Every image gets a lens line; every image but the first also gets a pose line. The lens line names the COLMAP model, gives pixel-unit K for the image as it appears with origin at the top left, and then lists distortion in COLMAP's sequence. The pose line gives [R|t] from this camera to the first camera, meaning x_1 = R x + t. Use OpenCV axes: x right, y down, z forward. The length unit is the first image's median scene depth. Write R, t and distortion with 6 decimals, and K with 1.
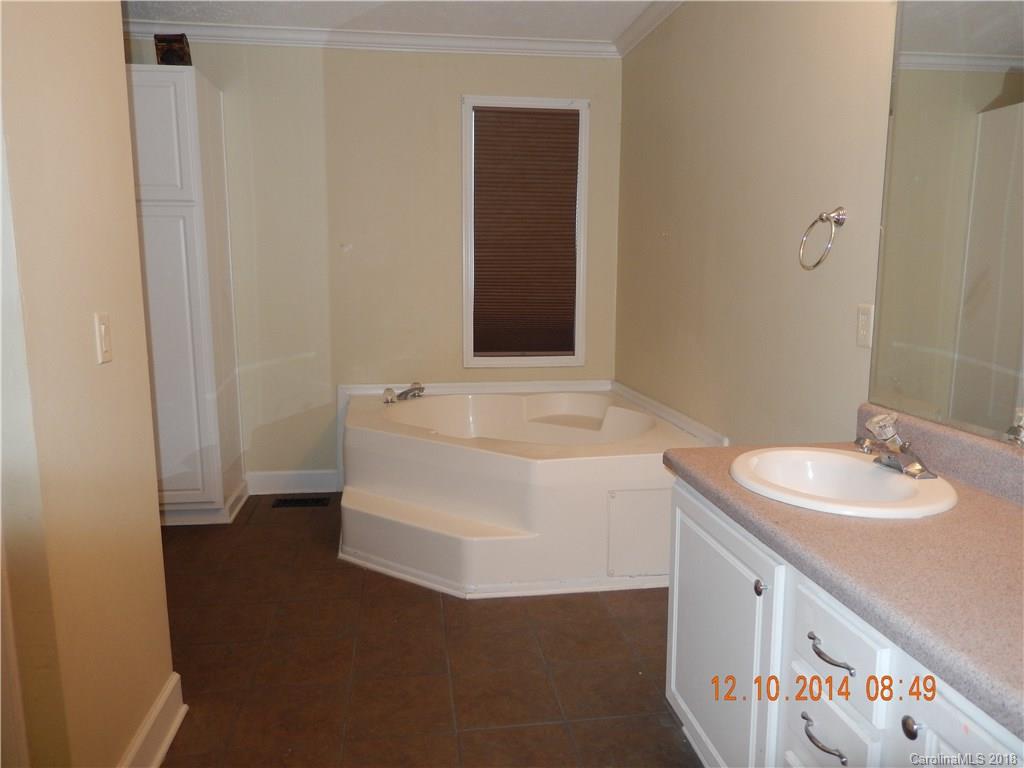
lens RADIAL K [[760.6, 0, 514.6], [0, 760.6, 390.8], [0, 0, 1]] dist [-0.004657, -0.004949]
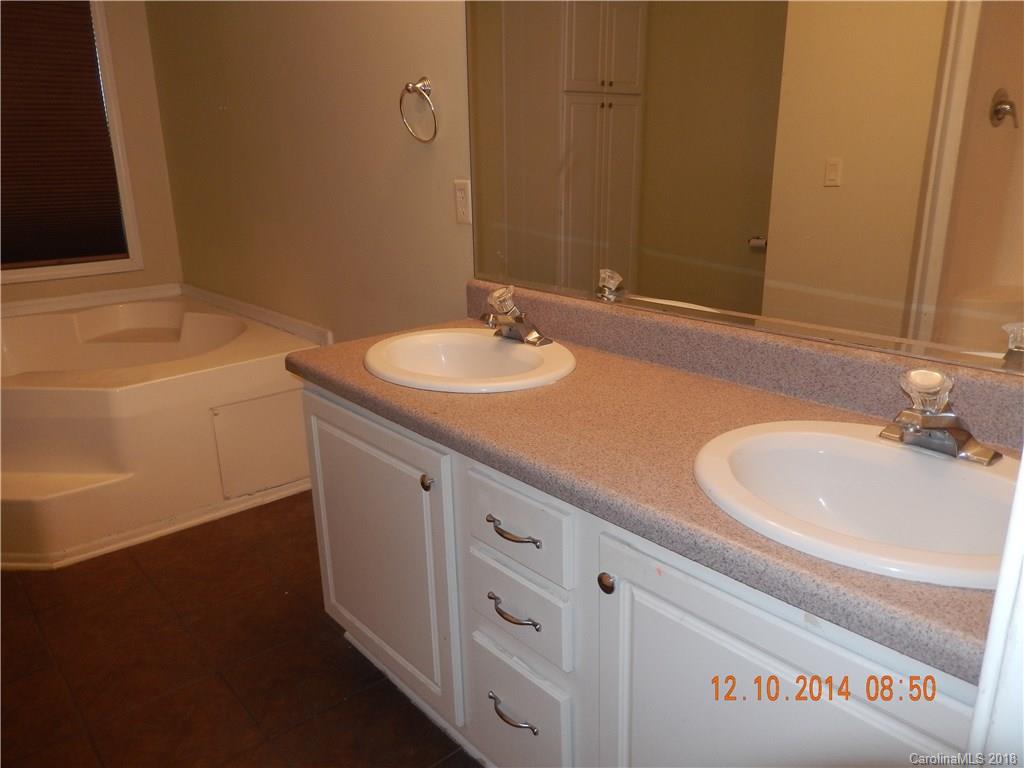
lens RADIAL K [[760.6, 0, 514.6], [0, 760.6, 390.8], [0, 0, 1]] dist [-0.004657, -0.004949]
pose [[0.841350, -0.174238, 0.511635, -0.047168], [0.099813, 0.980420, 0.169748, -0.005738], [-0.531194, -0.091749, 0.842268, 0.118749]]
